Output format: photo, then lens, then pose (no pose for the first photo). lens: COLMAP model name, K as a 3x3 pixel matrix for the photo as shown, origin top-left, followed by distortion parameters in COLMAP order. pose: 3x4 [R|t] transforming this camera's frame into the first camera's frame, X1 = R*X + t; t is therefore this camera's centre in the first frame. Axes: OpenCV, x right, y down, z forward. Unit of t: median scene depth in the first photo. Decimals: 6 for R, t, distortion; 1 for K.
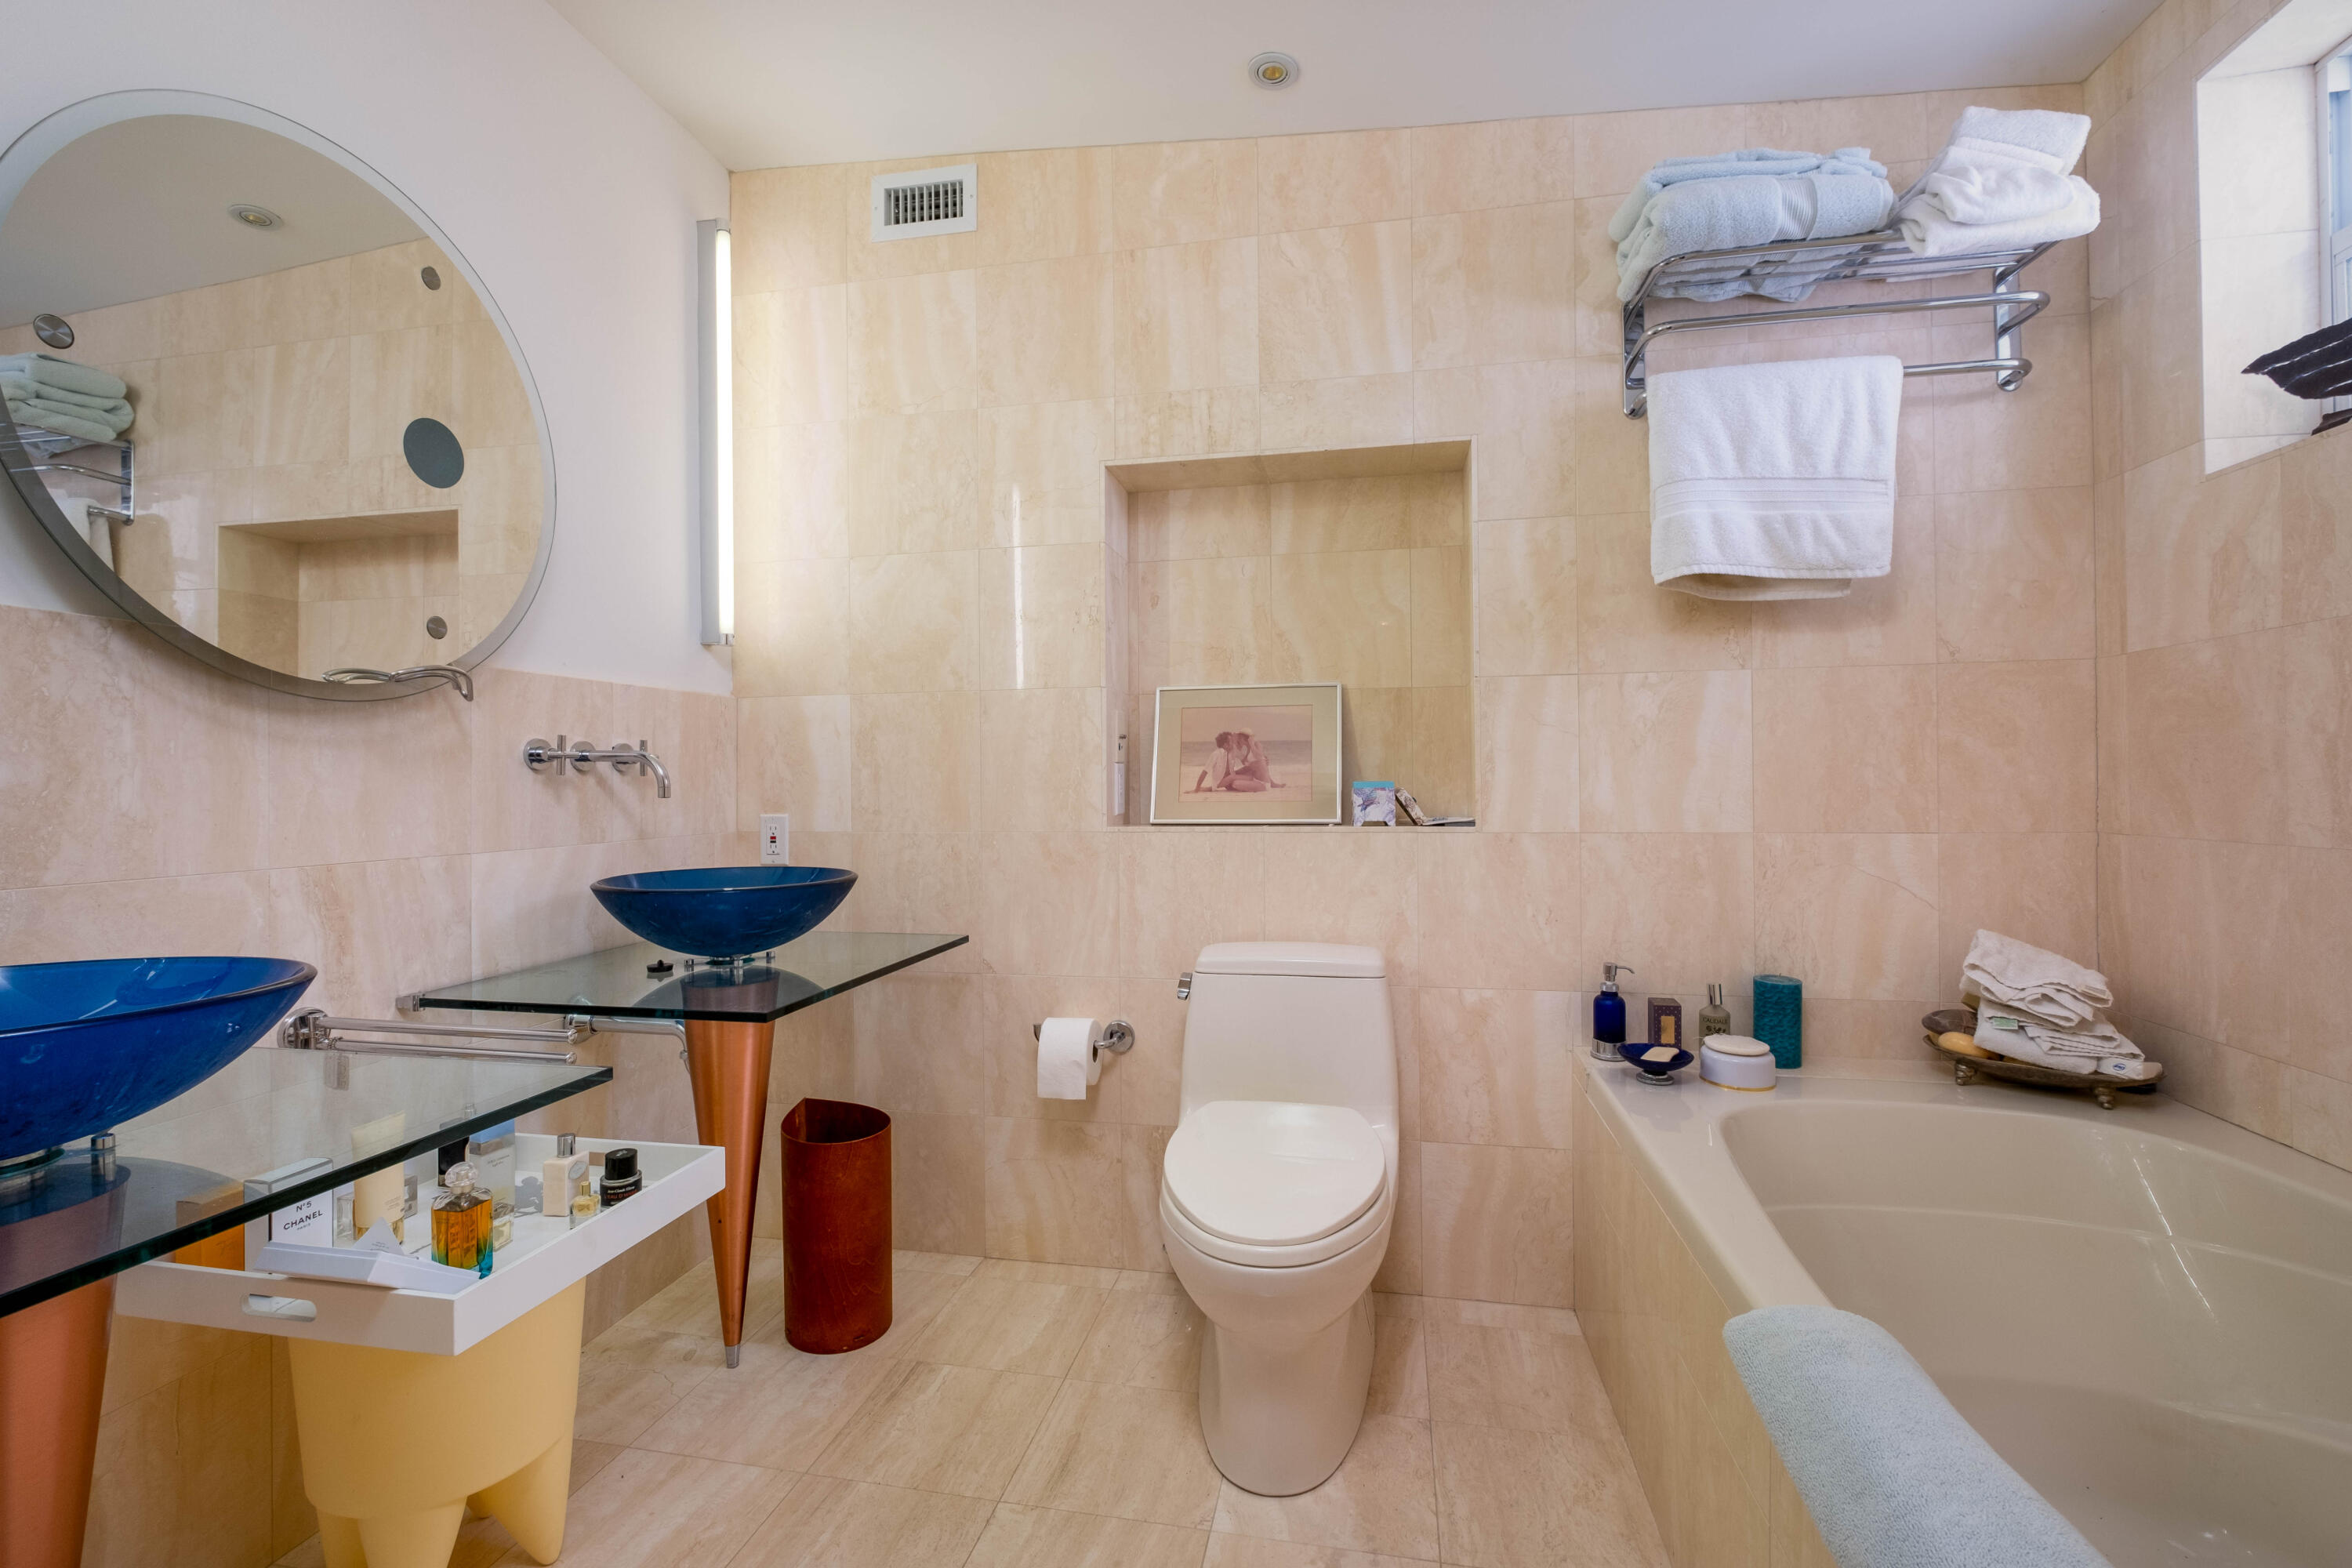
lens RADIAL K [[1029.9, 0, 1179.3], [0, 1029.9, 780.5], [0, 0, 1]] dist [0.000851, -0.003735]
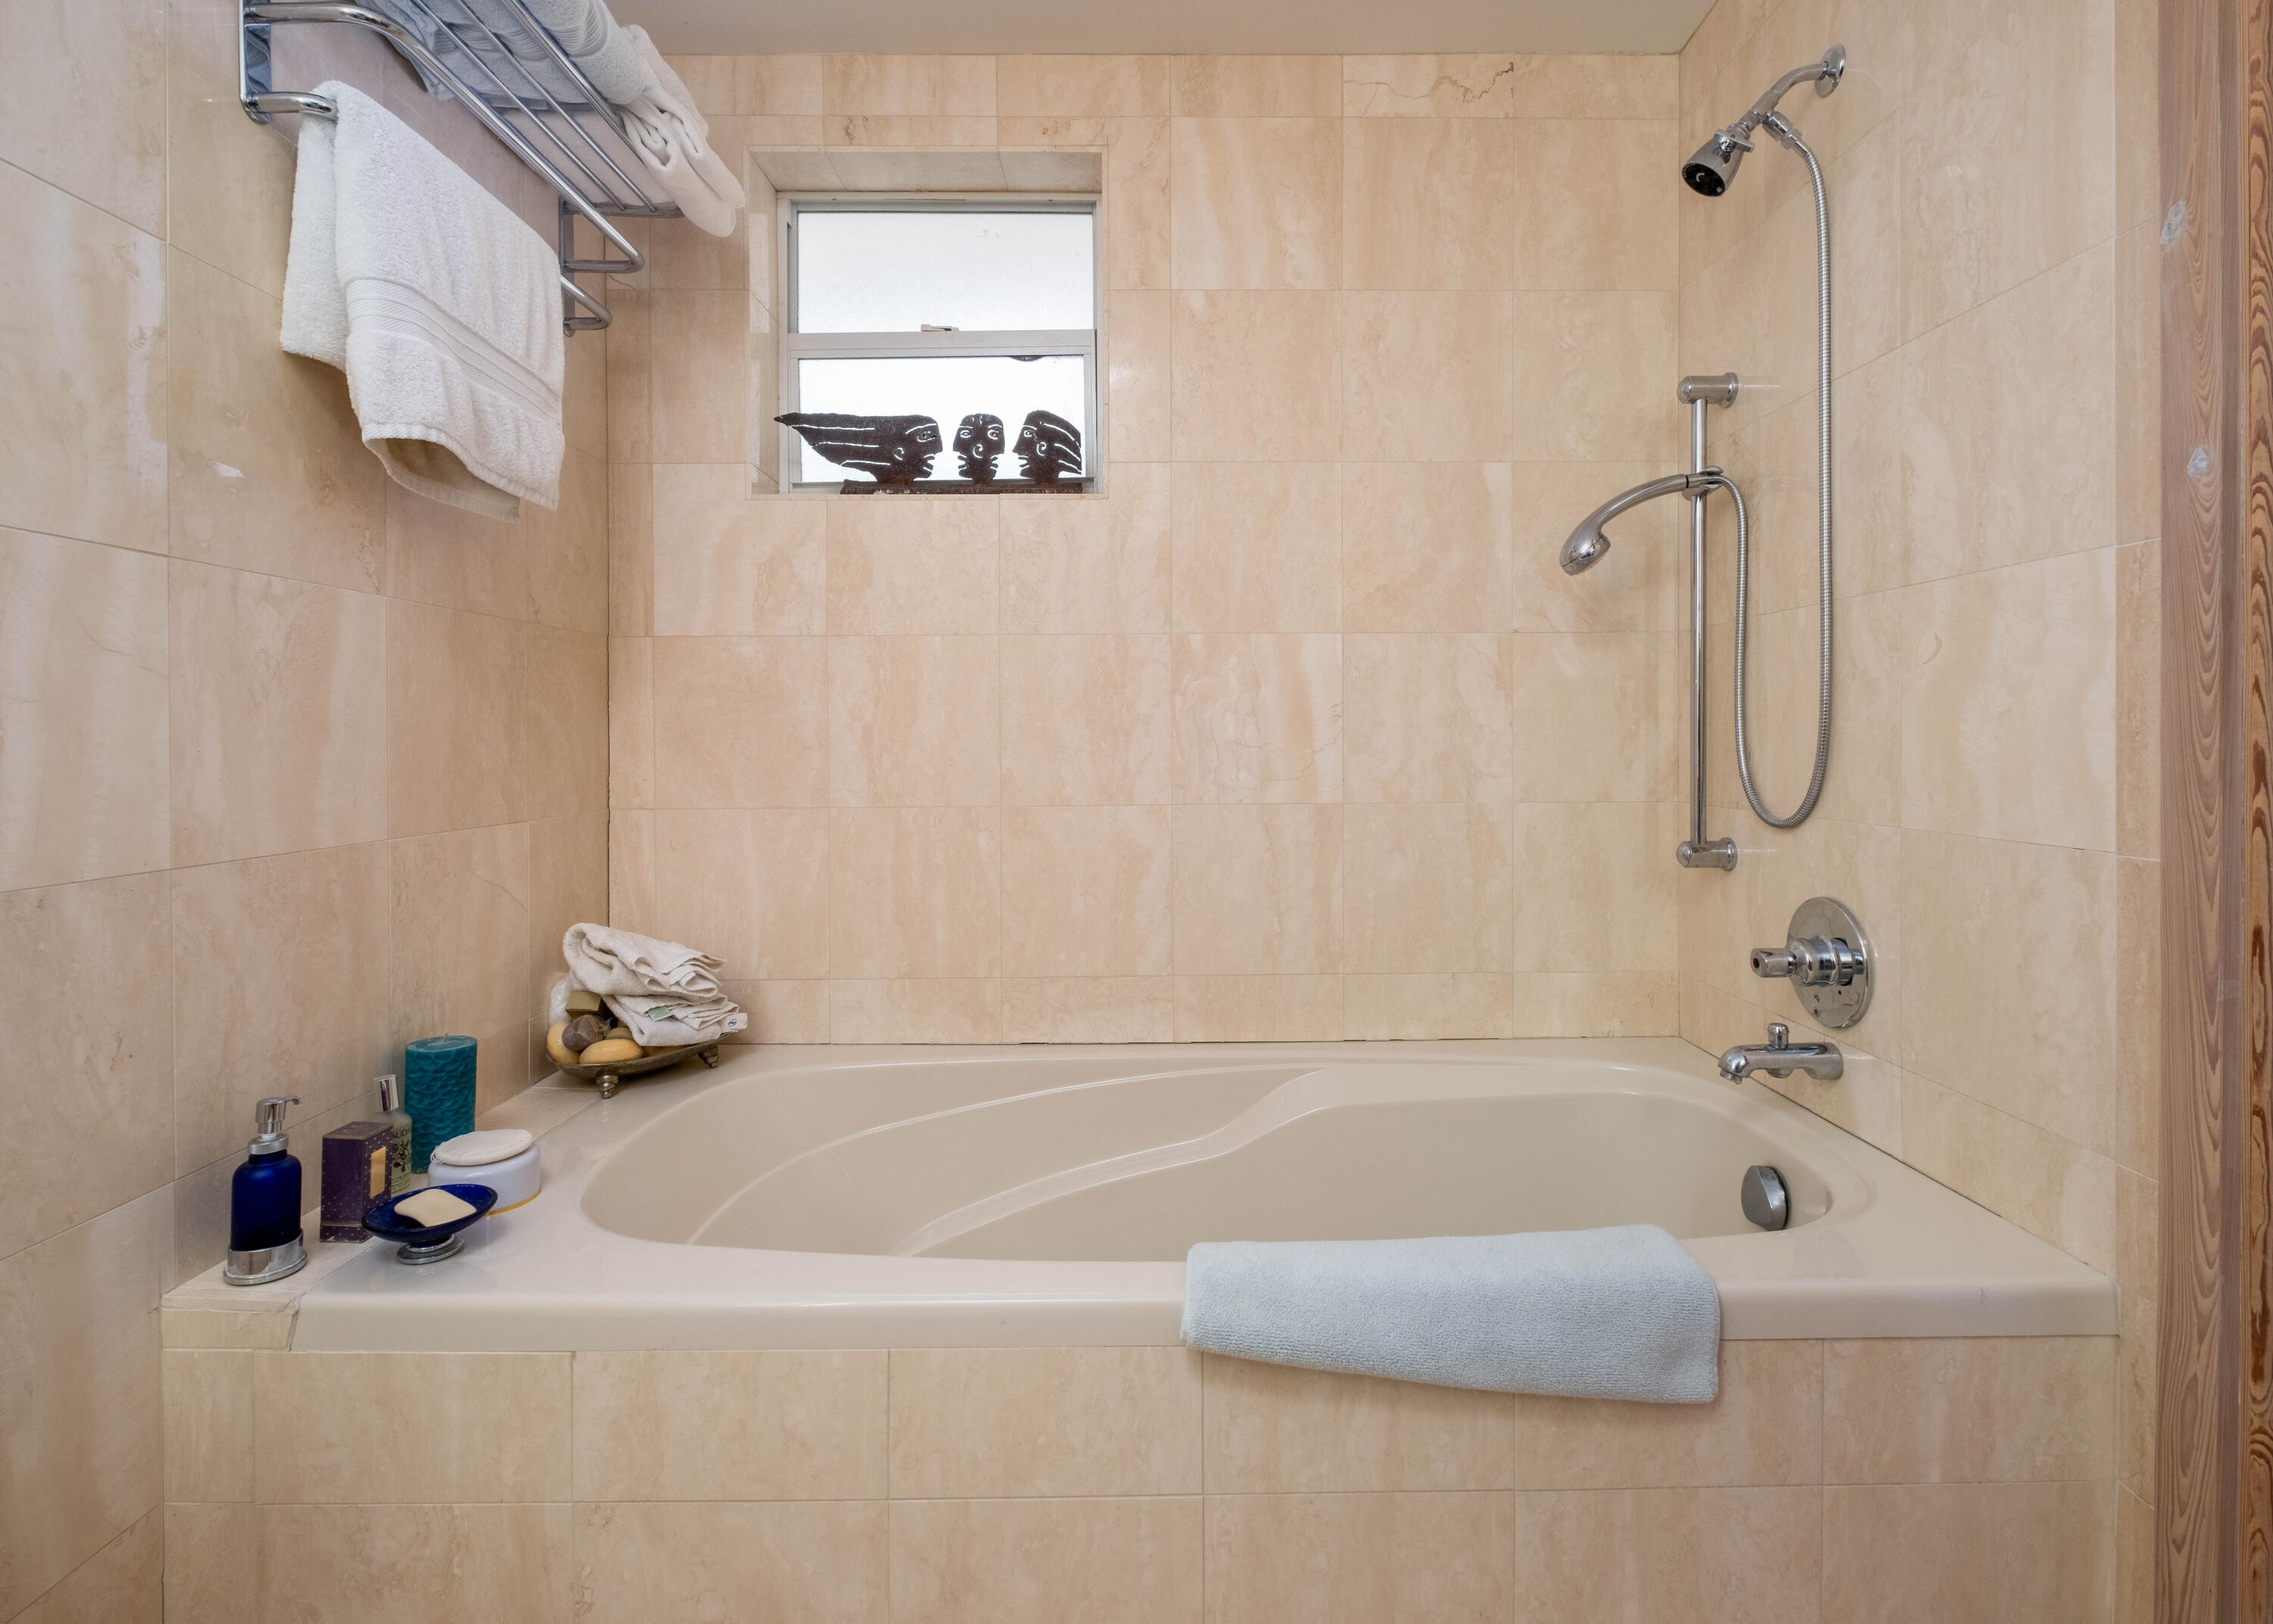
lens RADIAL K [[1081.5, 0, 1157.9], [0, 1081.5, 742.6], [0, 0, 1]] dist [-0.000271, -0.000439]
pose [[-0.201754, 0.005681, 0.979420, -0.128937], [0.005050, 0.999976, -0.004760, -0.003713], [-0.979423, 0.003985, -0.201778, 0.352460]]
